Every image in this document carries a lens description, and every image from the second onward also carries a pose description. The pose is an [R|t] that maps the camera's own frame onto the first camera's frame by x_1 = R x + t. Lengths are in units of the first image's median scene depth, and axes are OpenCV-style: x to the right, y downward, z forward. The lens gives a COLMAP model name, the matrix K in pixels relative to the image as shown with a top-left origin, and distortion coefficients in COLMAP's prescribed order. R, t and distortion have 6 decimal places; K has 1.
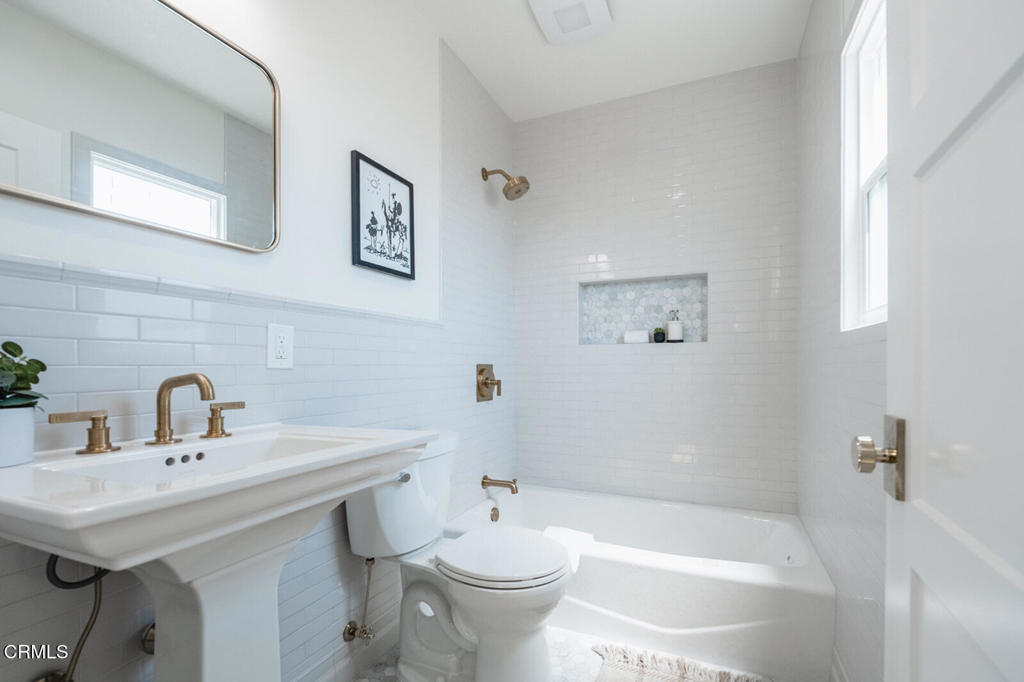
lens RADIAL K [[447.7, 0, 524.8], [0, 447.7, 372.1], [0, 0, 1]] dist [-0.003990, -0.000220]
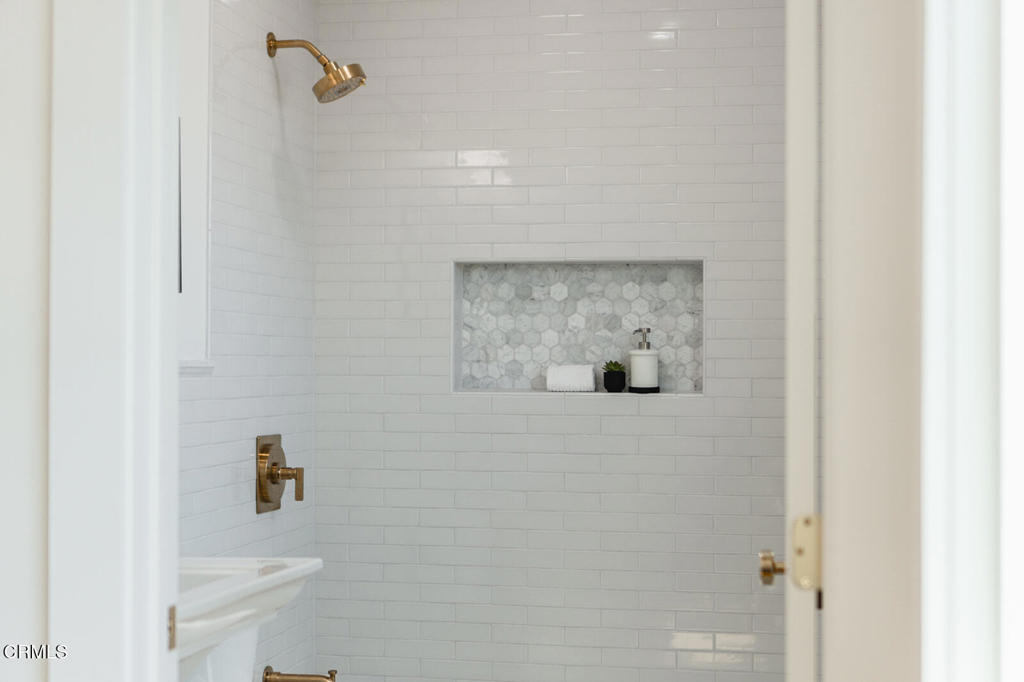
lens RADIAL K [[1548.4, 0, 512.1], [0, 1548.4, 341.0], [0, 0, 1]] dist [-0.052845, 0.000000]
pose [[0.976543, 0.010554, 0.215064, -0.187118], [-0.003172, 0.999395, -0.034641, -0.060632], [-0.215300, 0.033146, 0.975985, -0.675977]]
